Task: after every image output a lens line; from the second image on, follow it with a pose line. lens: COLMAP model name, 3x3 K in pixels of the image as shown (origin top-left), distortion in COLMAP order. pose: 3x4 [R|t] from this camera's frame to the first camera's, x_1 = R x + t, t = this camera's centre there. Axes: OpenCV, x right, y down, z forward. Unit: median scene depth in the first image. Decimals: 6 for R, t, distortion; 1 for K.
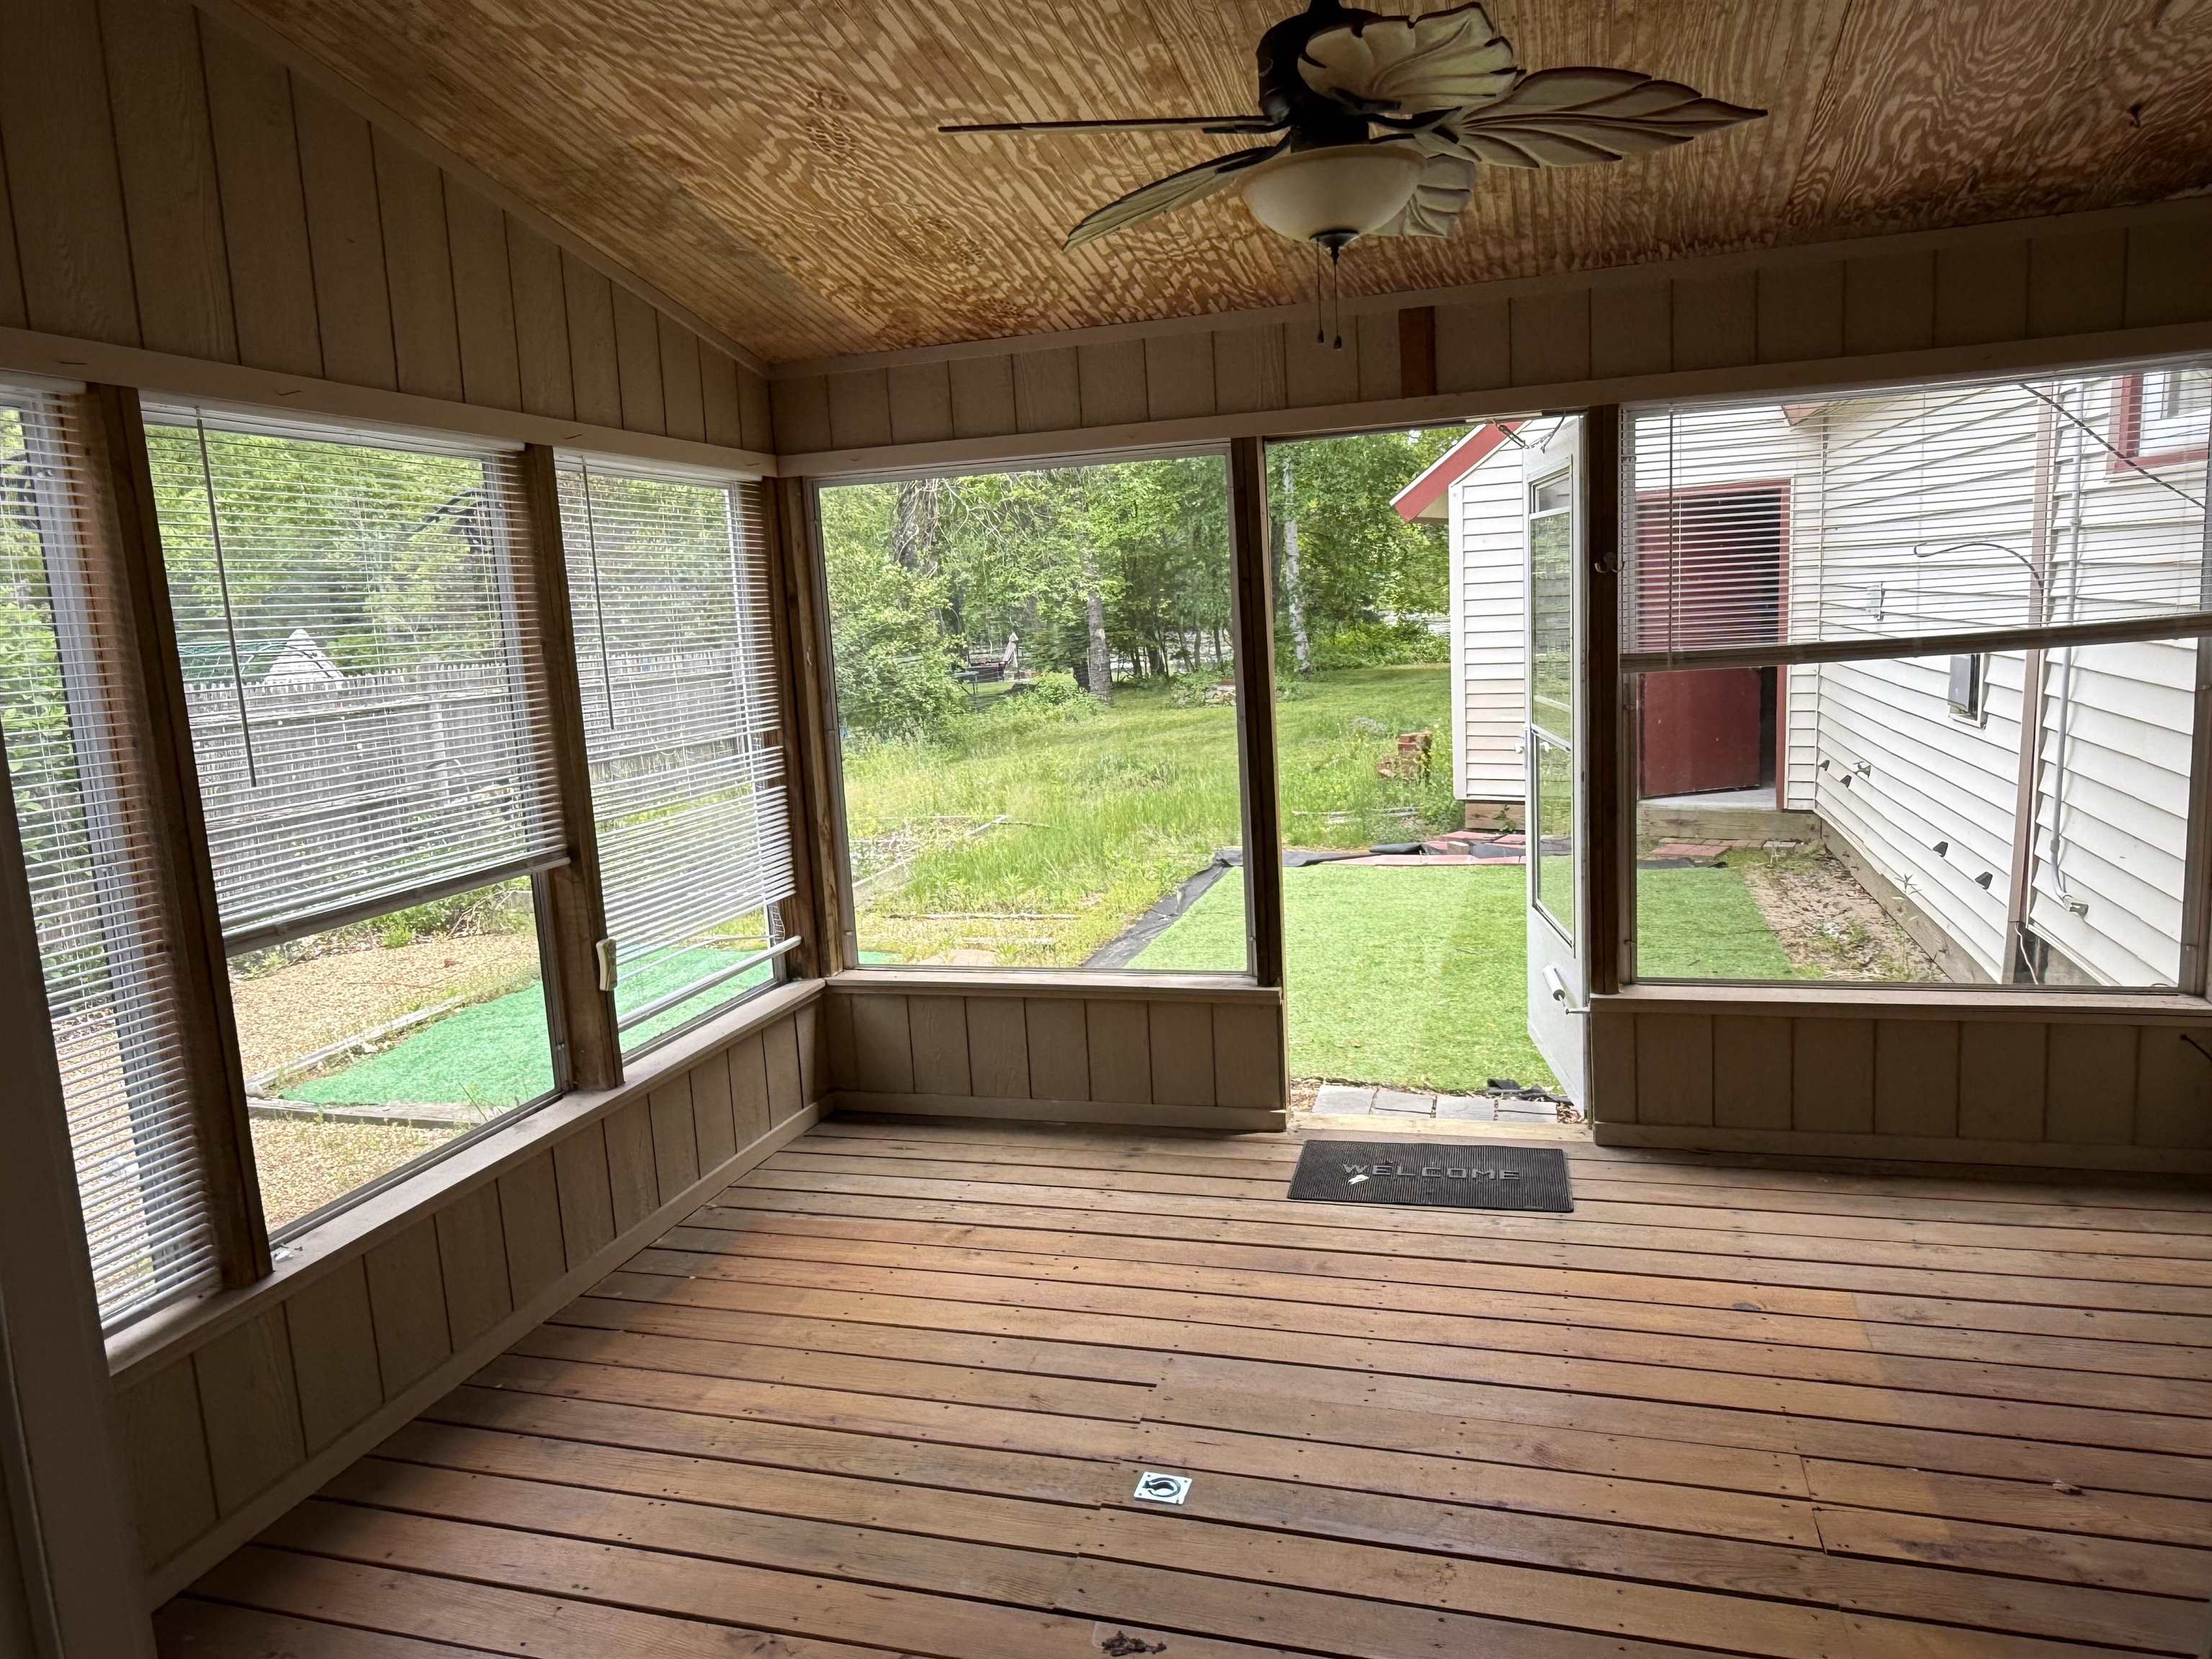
lens RADIAL K [[1469.3, 0, 1059.4], [0, 1469.3, 844.7], [0, 0, 1]] dist [-0.031599, 0.002672]
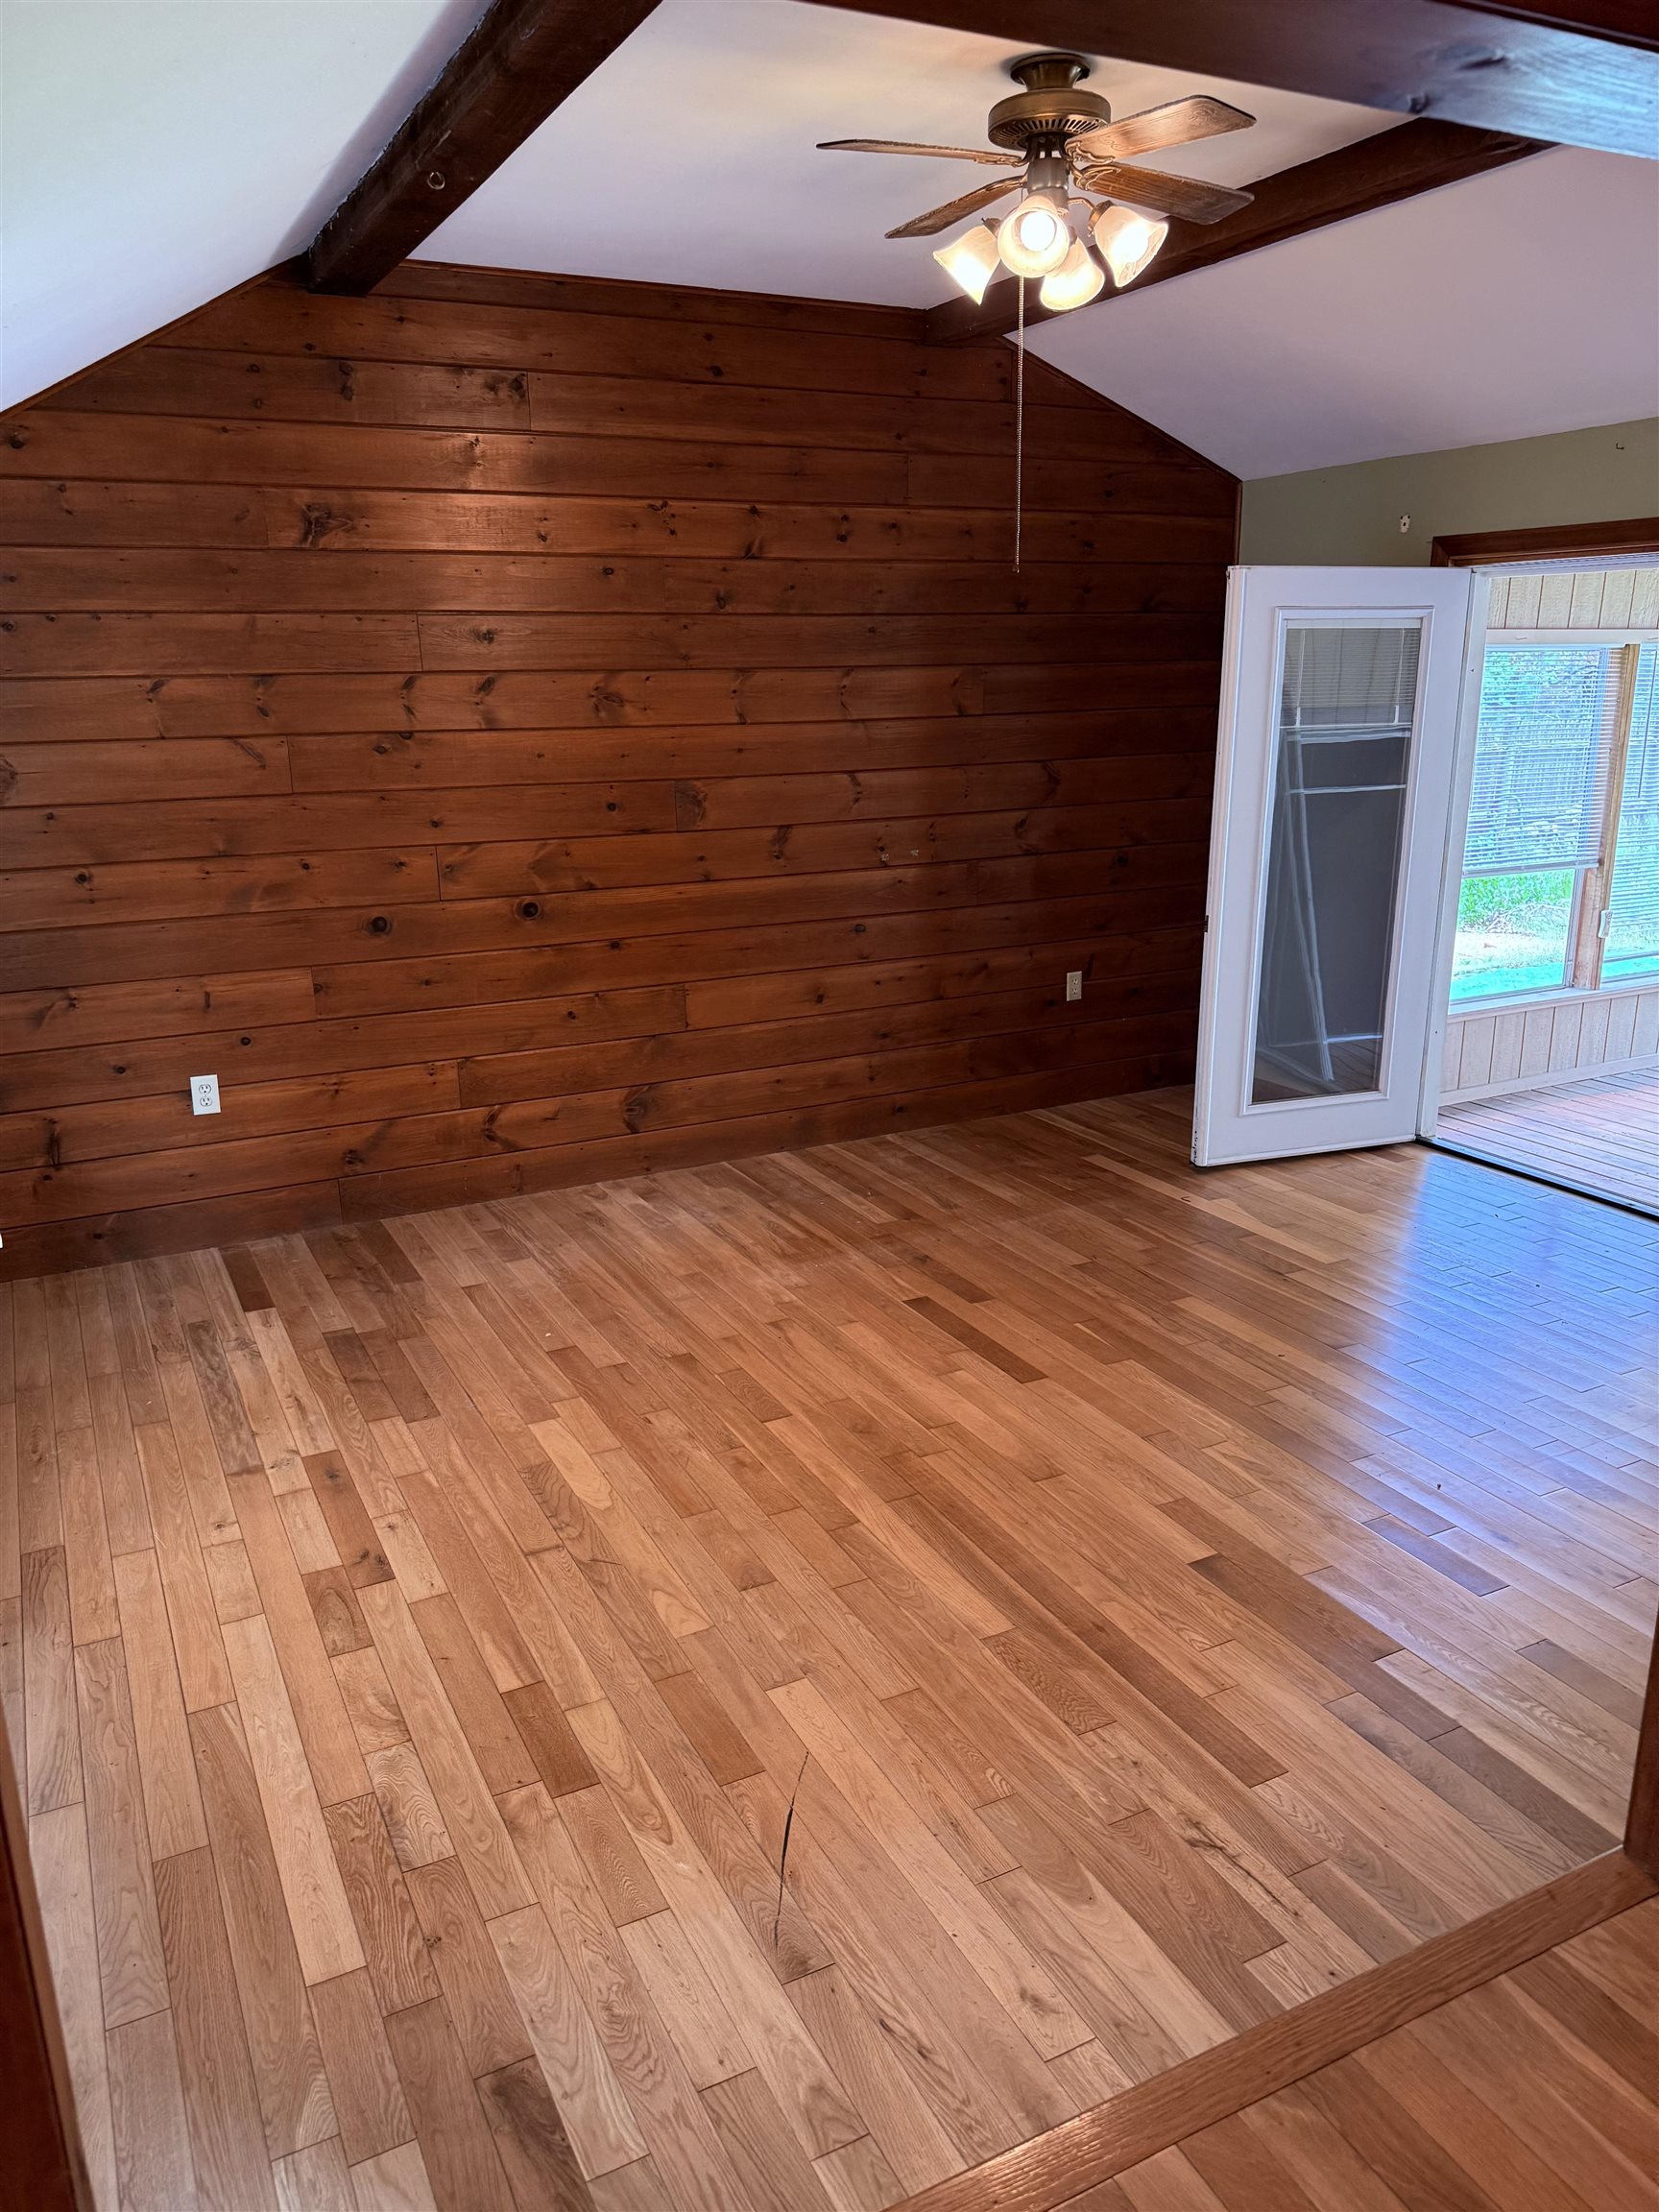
lens RADIAL K [[1567.8, 0, 828.9], [0, 1567.8, 1106.7], [0, 0, 1]] dist [0.024812, -0.035091]
pose [[0.706577, 0.236464, -0.666959, 0.290486], [-0.140724, 0.970645, 0.195050, 0.039990], [0.693502, -0.043961, 0.719112, -0.860128]]
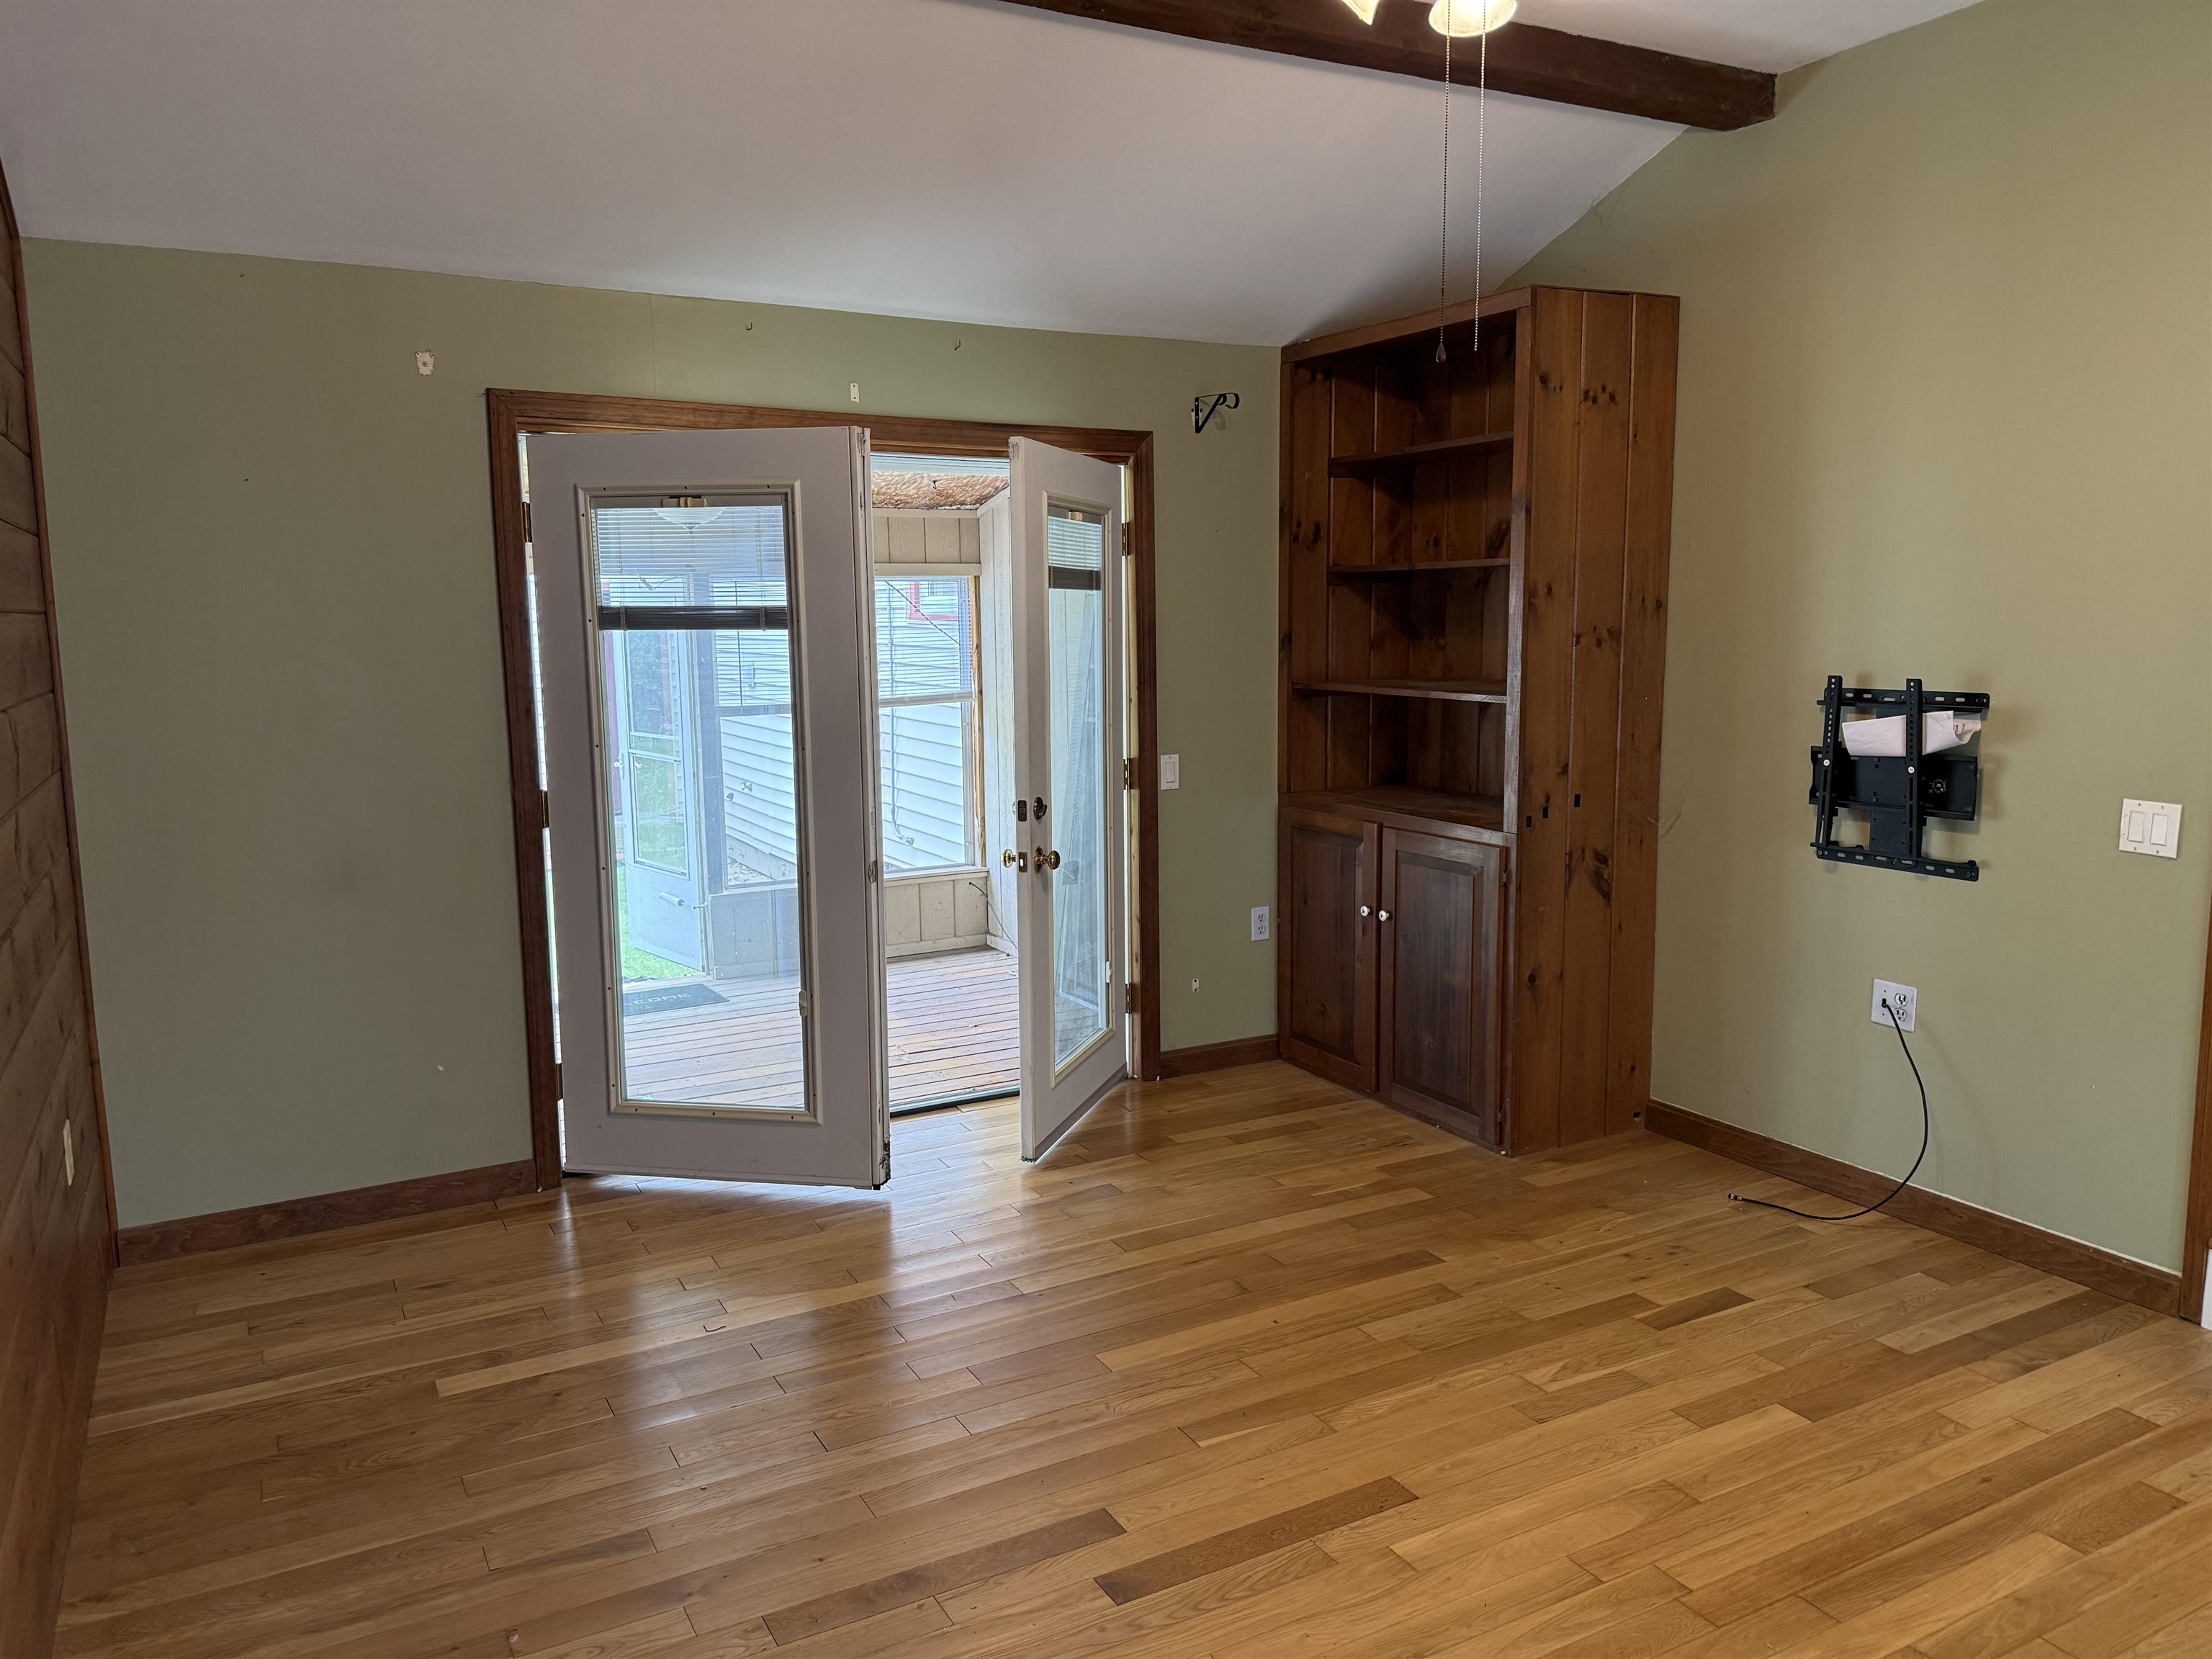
lens RADIAL K [[1567.8, 0, 1082.5], [0, 1567.8, 786.9], [0, 0, 1]] dist [0.024812, -0.035091]
pose [[0.684821, -0.024718, 0.728292, -0.592421], [0.087117, 0.995034, -0.048147, 0.084090], [-0.723485, 0.096419, 0.683574, -0.551104]]
